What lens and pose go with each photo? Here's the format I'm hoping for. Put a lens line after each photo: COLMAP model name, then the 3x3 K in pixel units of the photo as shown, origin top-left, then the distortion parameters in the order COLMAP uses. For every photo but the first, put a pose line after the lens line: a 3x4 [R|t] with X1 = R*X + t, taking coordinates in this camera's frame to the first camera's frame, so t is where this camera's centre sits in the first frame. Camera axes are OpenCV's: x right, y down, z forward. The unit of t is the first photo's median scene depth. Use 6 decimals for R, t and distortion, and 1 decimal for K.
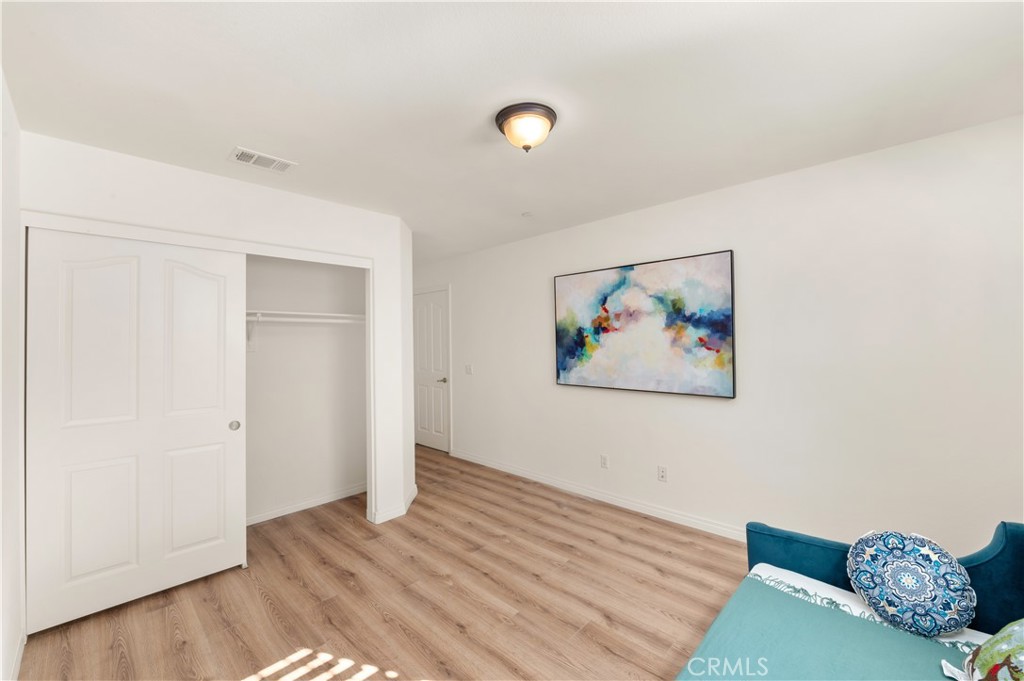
lens RADIAL K [[413.2, 0, 507.7], [0, 413.2, 349.4], [0, 0, 1]] dist [-0.003436, -0.003577]
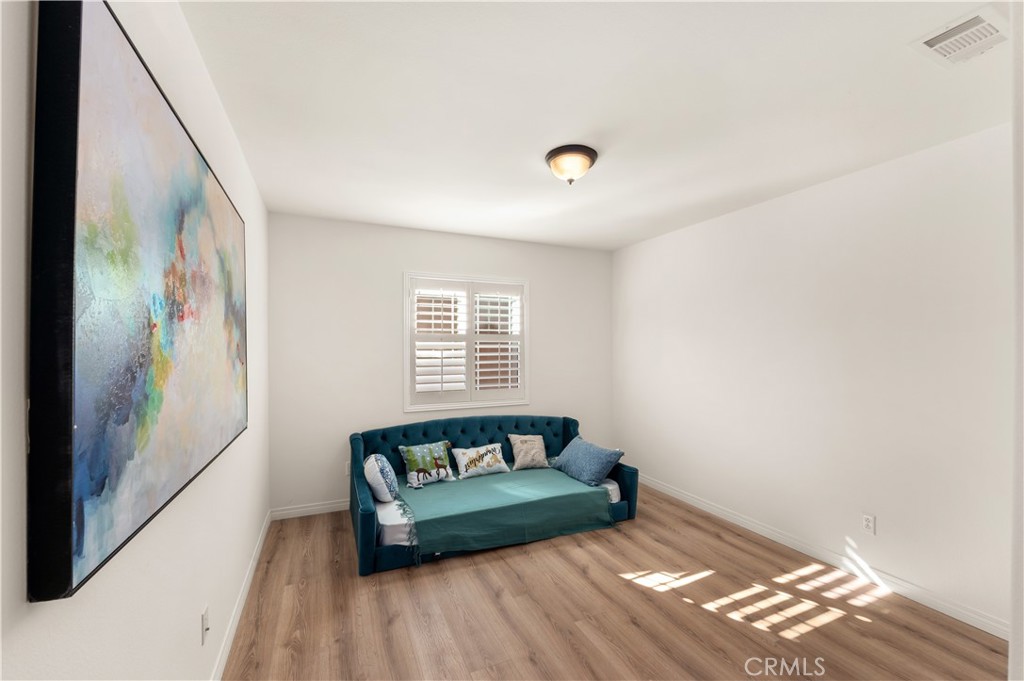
lens RADIAL K [[413.2, 0, 507.7], [0, 413.2, 349.4], [0, 0, 1]] dist [-0.003436, -0.003577]
pose [[-0.928651, 0.011061, 0.370790, -0.200100], [0.018099, 0.999716, 0.015507, -0.027894], [-0.370513, 0.021112, -0.928587, 1.995380]]
